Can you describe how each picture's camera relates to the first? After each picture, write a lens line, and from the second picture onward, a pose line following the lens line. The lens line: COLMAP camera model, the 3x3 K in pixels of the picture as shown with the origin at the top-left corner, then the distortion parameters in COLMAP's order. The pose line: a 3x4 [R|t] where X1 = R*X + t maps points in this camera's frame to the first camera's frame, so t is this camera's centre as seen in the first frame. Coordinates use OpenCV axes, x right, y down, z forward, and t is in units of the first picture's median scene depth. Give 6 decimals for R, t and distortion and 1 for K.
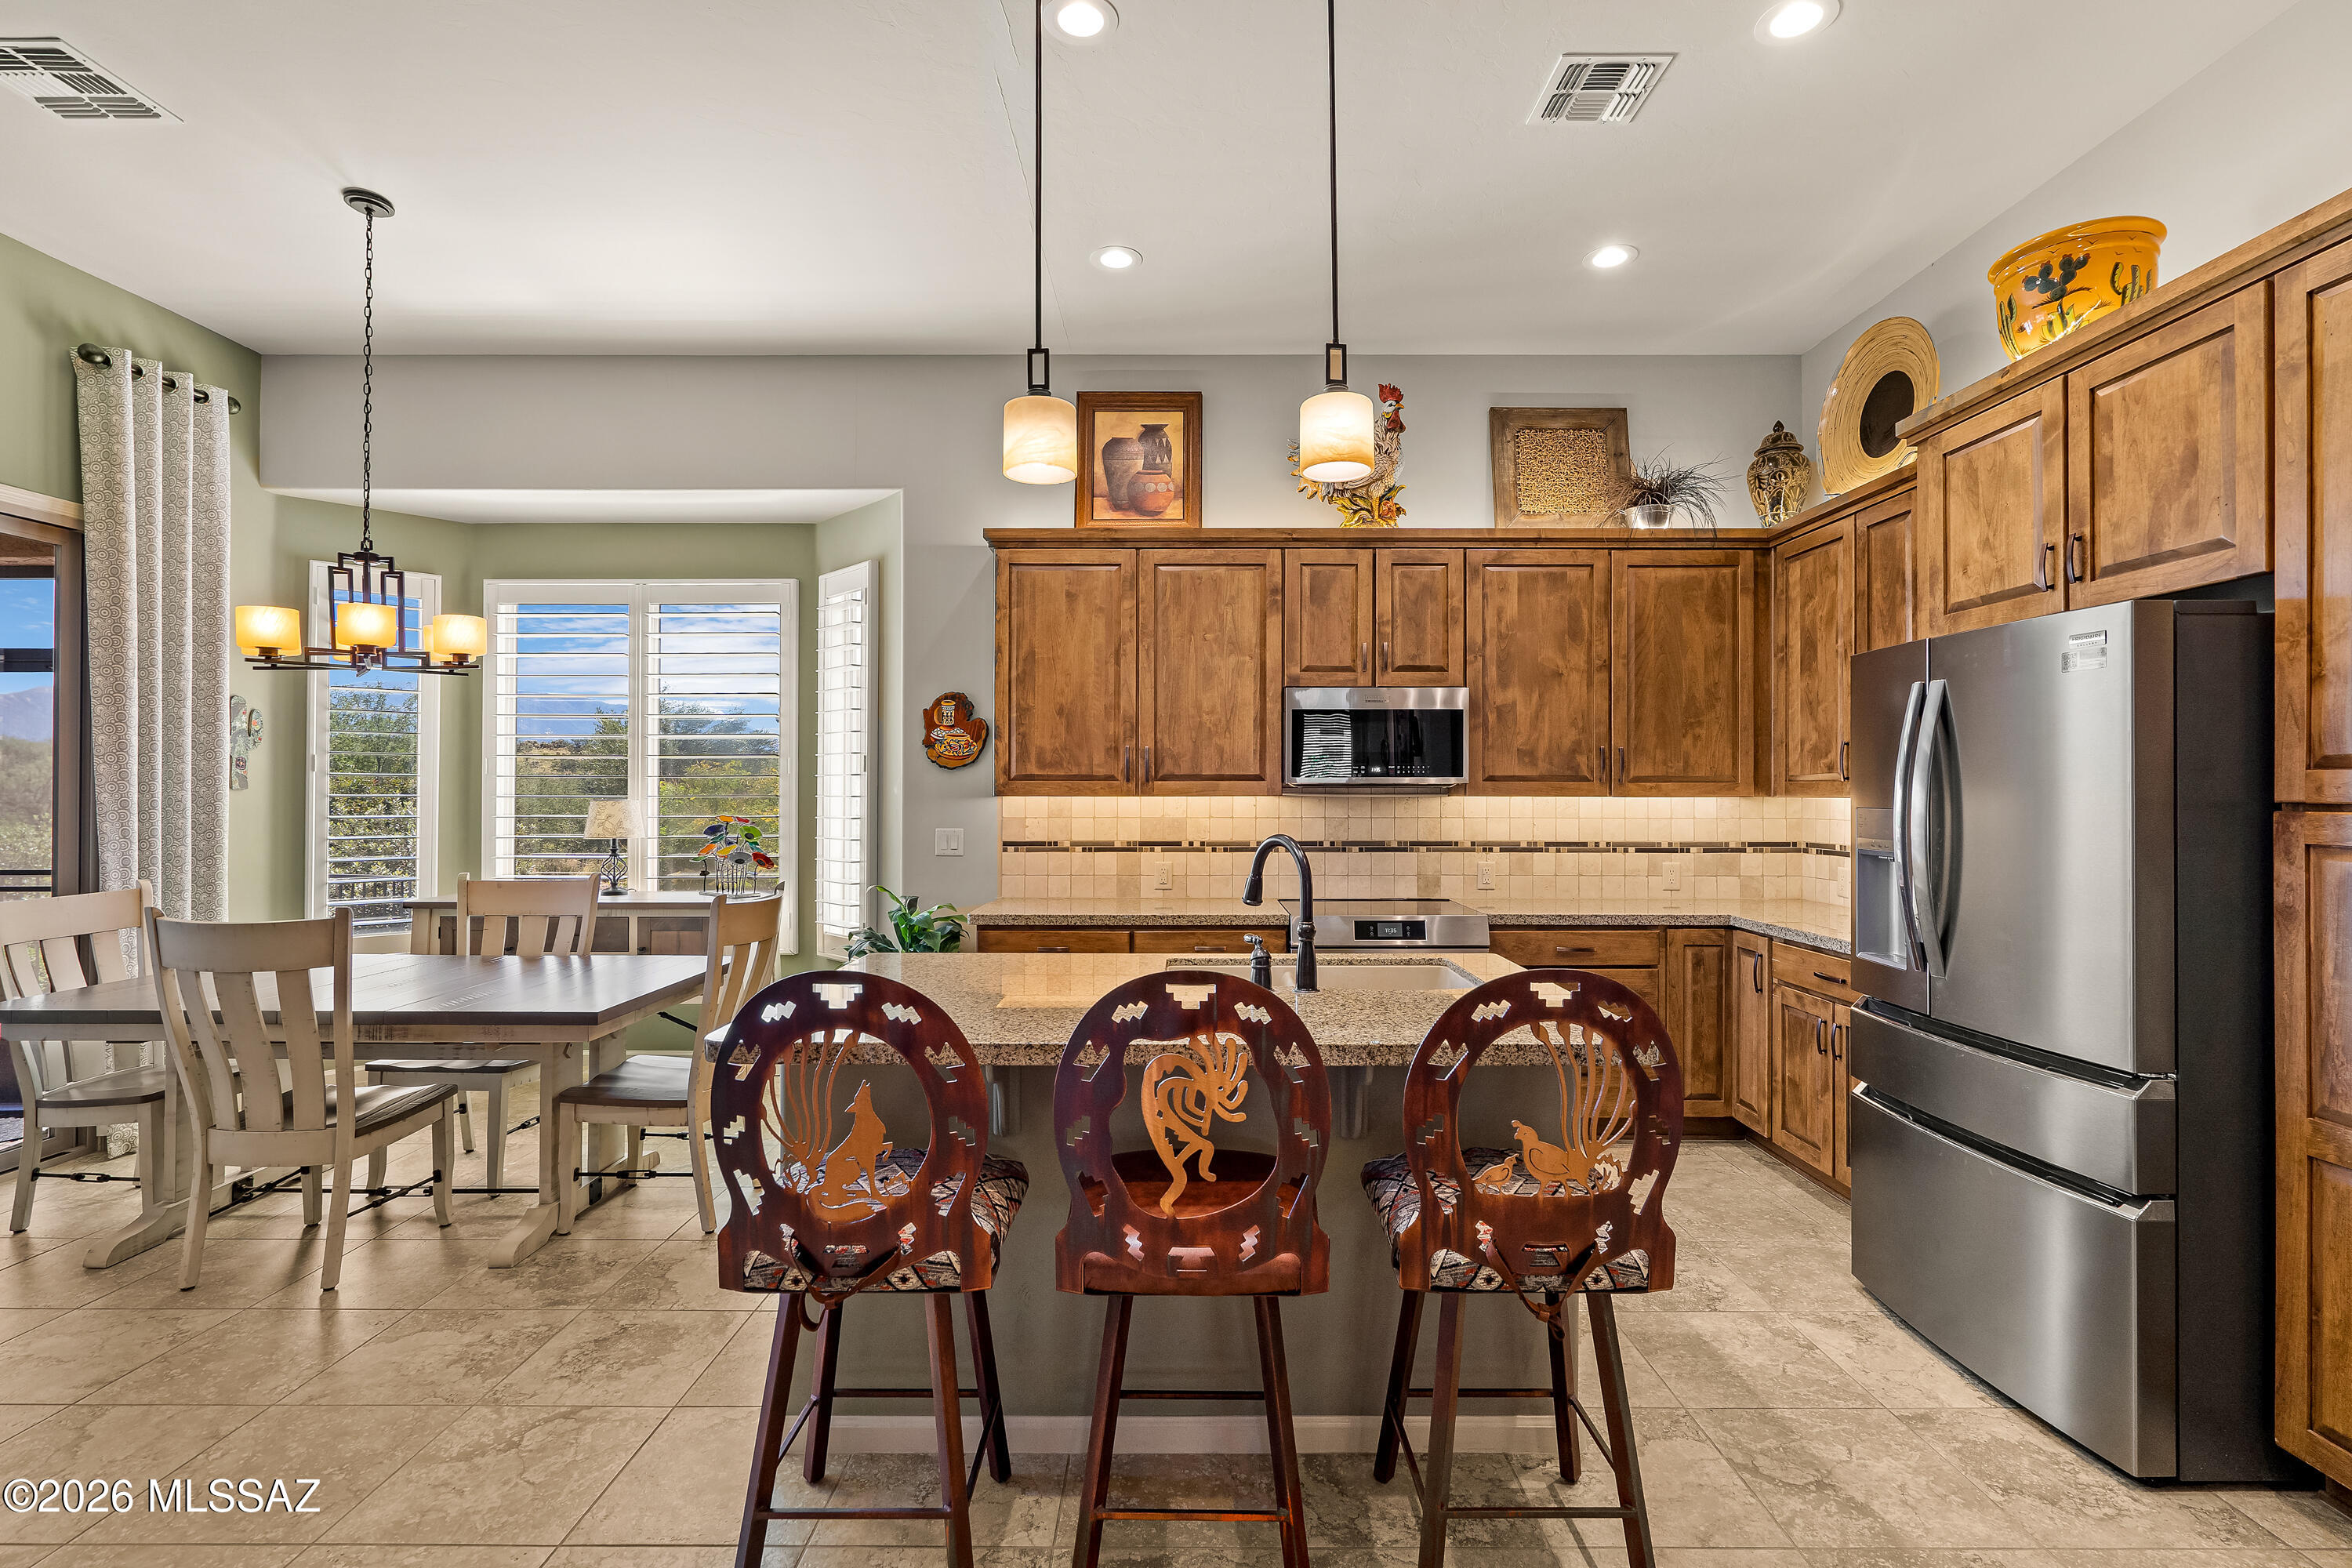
lens RADIAL K [[1092.8, 0, 1190.1], [0, 1092.8, 784.6], [0, 0, 1]] dist [-0.003379, 0.000348]
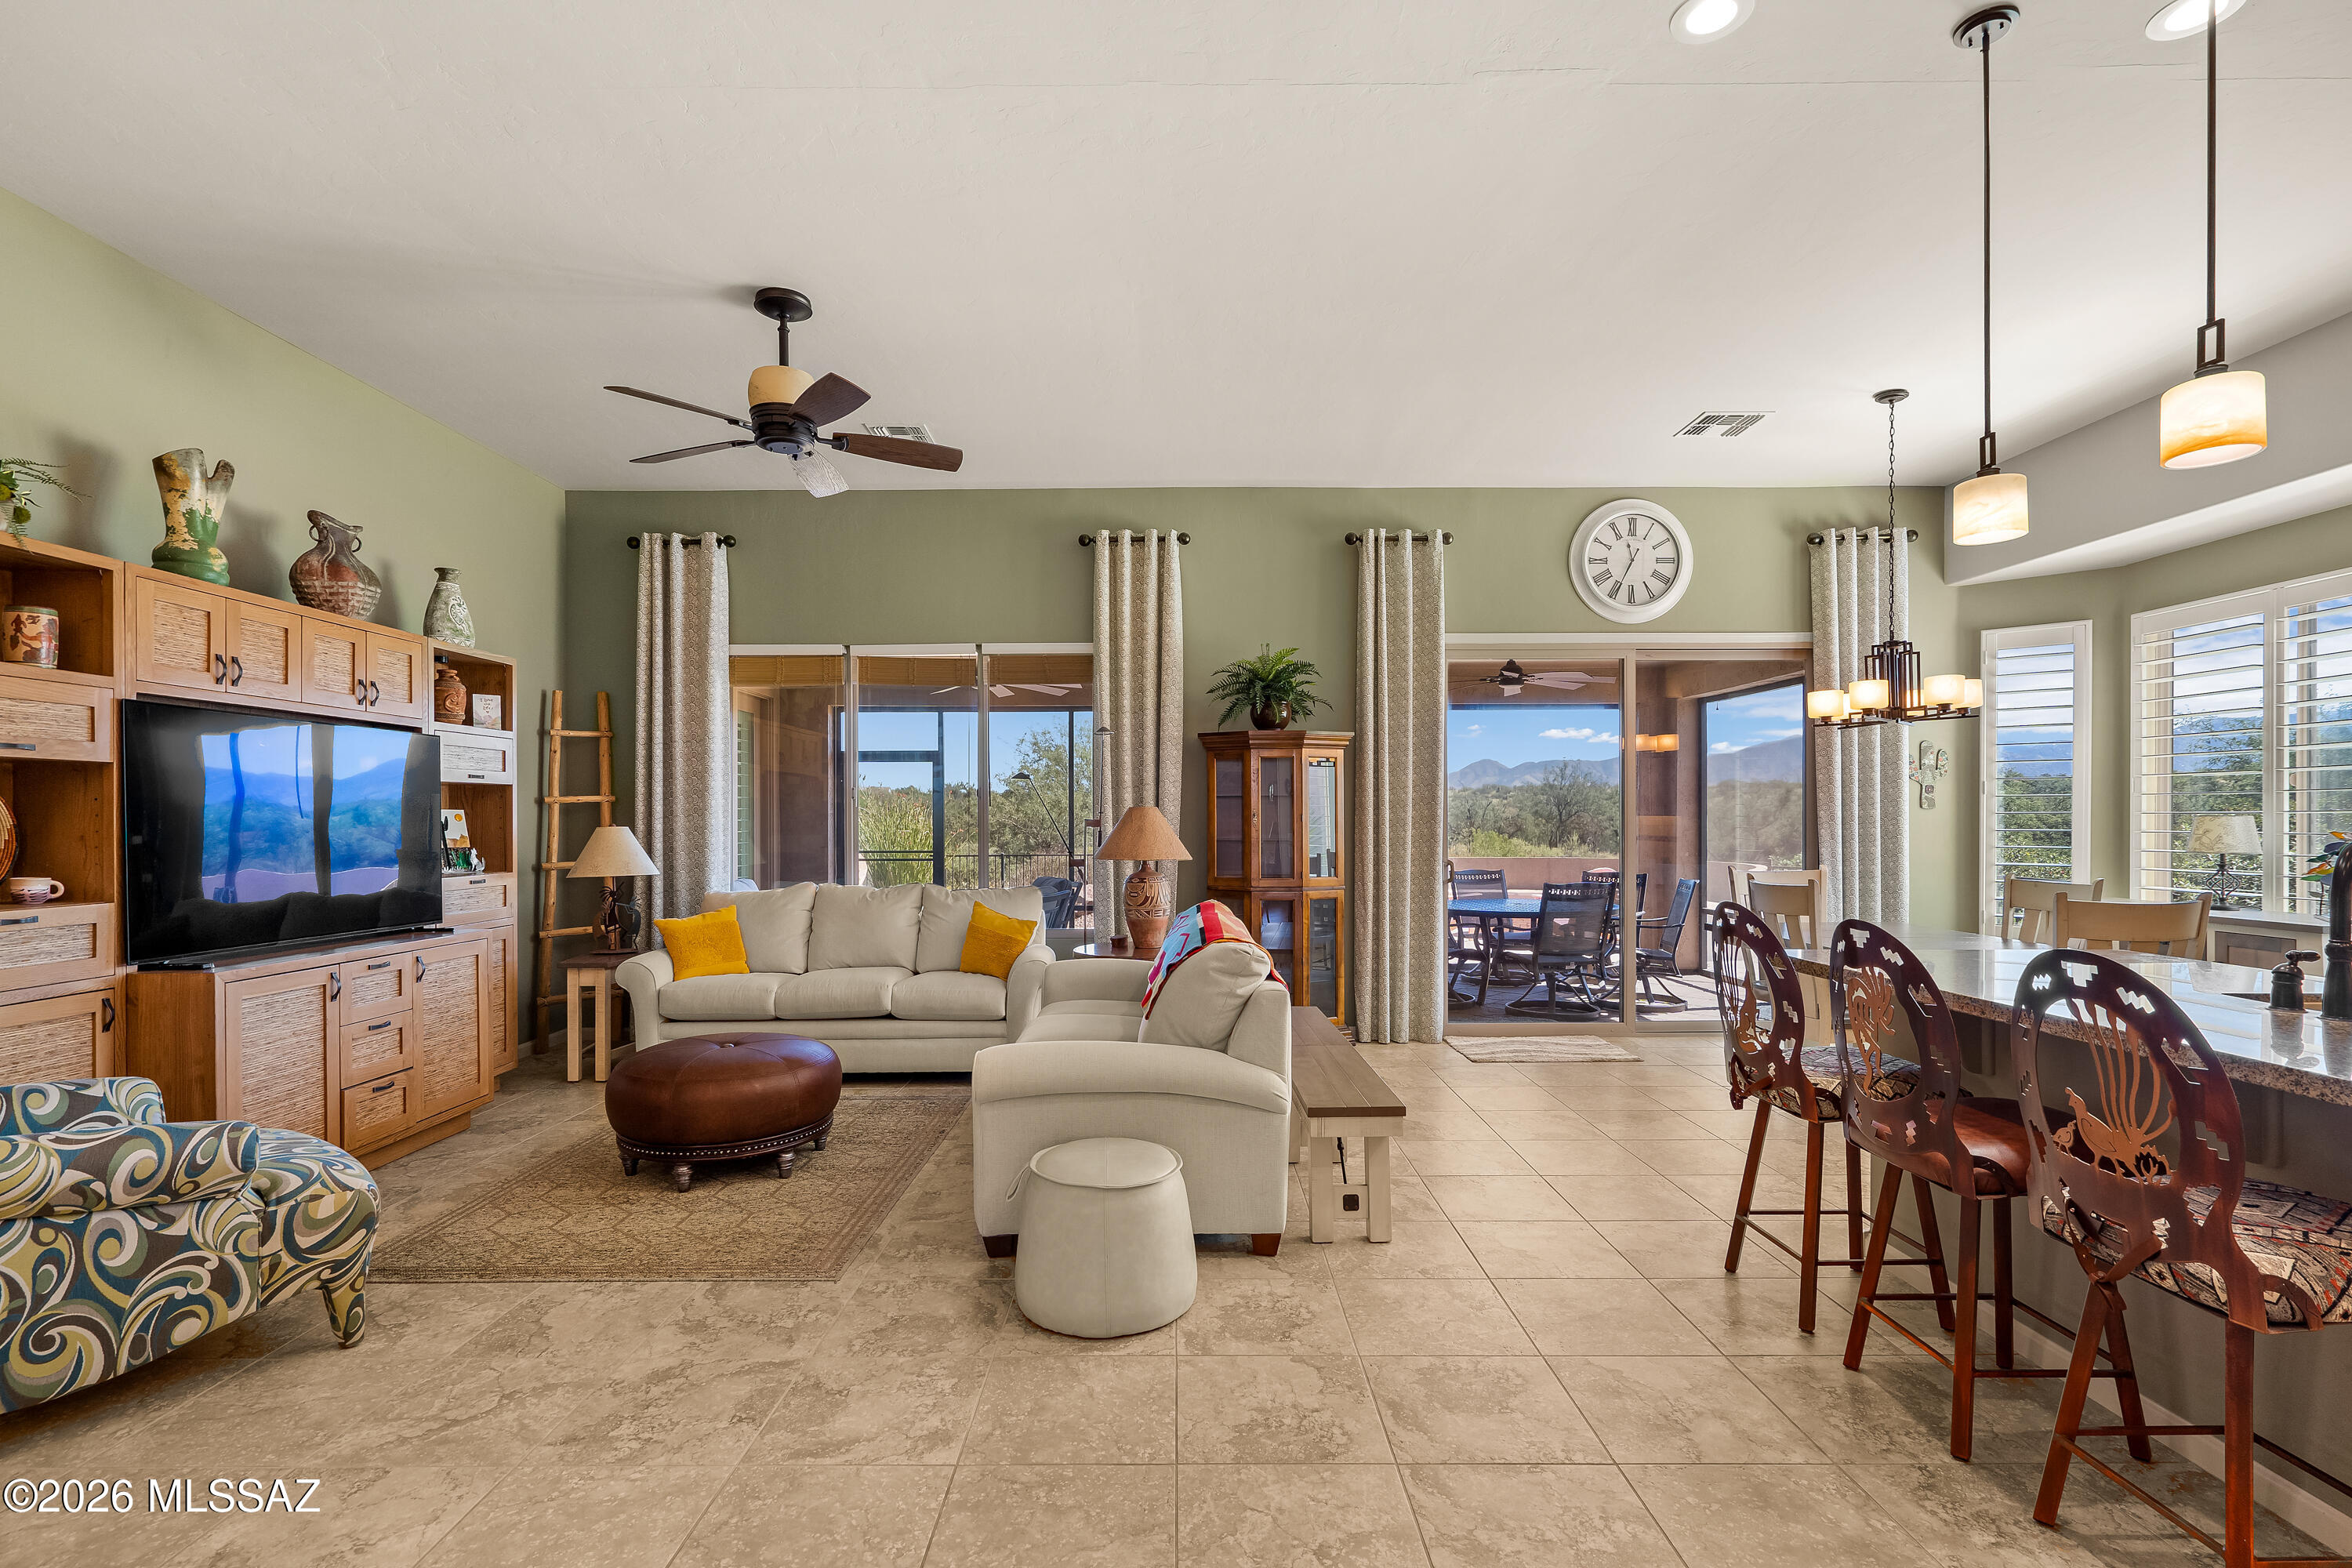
lens RADIAL K [[1099.5, 0, 1168.3], [0, 1099.5, 821.5], [0, 0, 1]] dist [-0.004801, 0.003415]
pose [[-0.003889, 0.000491, -0.999992, 0.546394], [0.008397, 0.999965, 0.000458, 0.012772], [0.999957, -0.008395, -0.003893, 0.041202]]
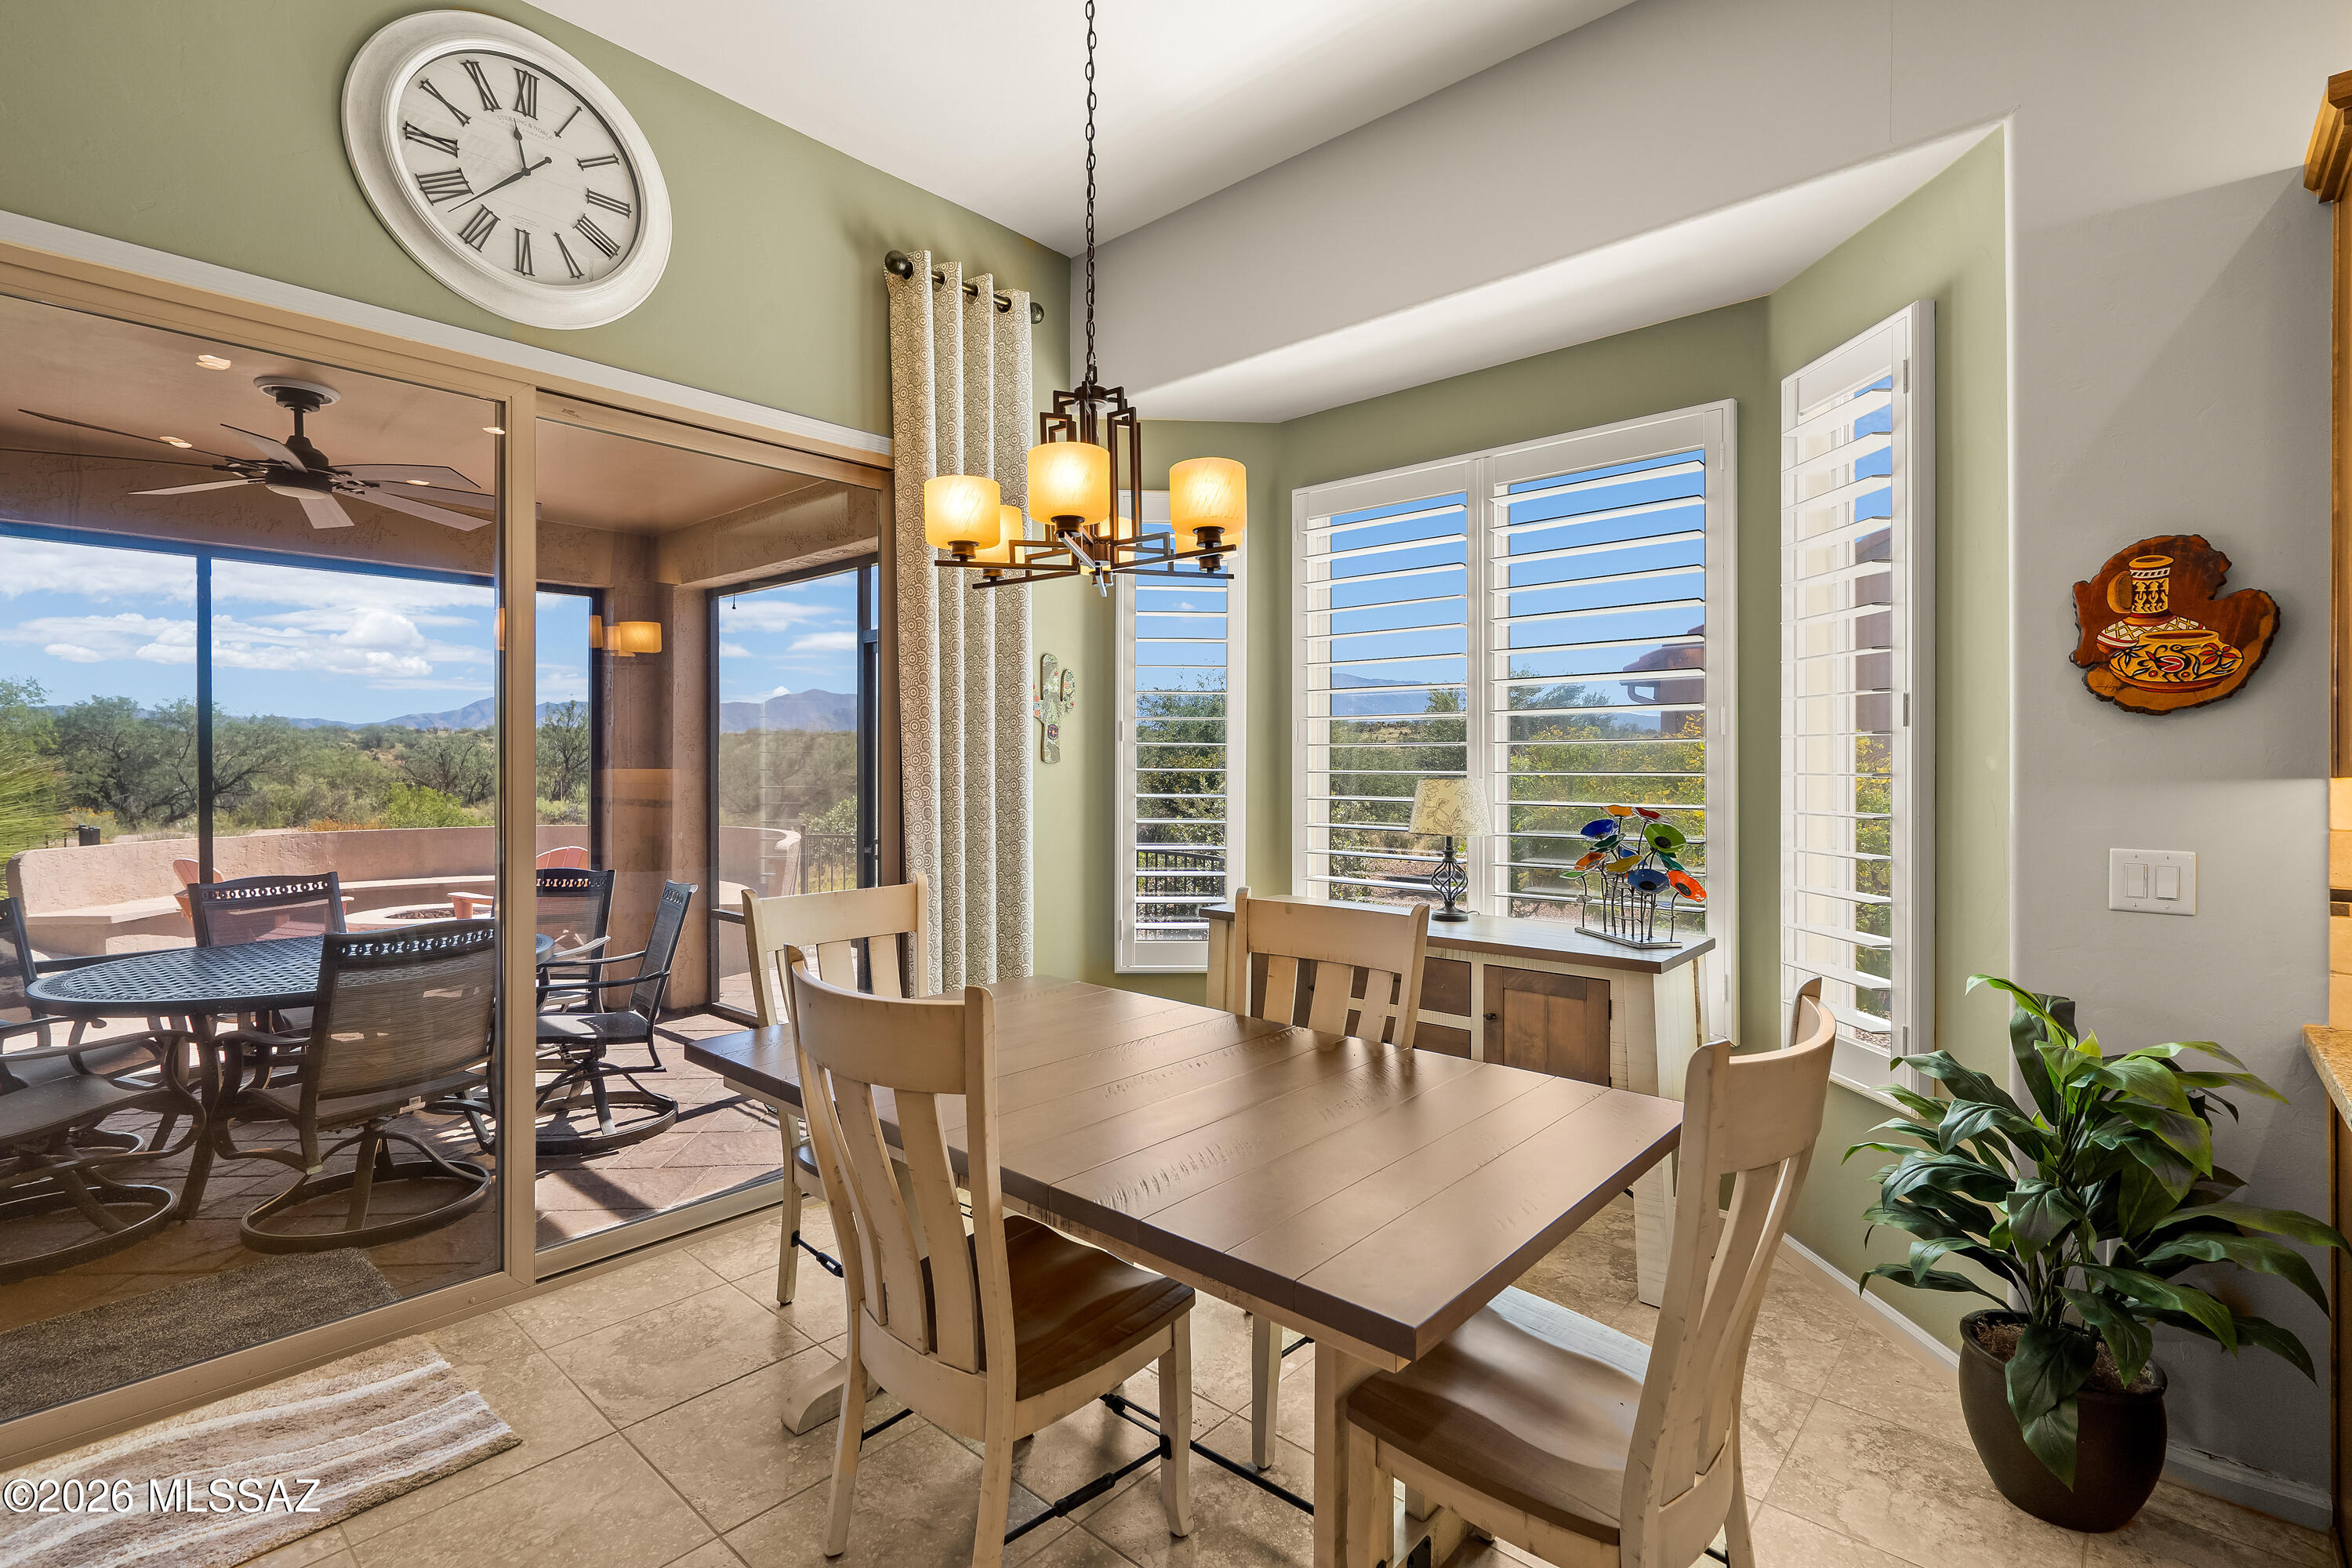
lens RADIAL K [[1075.8, 0, 1166.3], [0, 1075.8, 764.0], [0, 0, 1]] dist [-0.002618, 0.000148]
pose [[0.739882, 0.000335, -0.672737, -0.238283], [0.004742, 0.999972, 0.005713, 0.001437], [0.672720, -0.007417, 0.739860, 0.445230]]
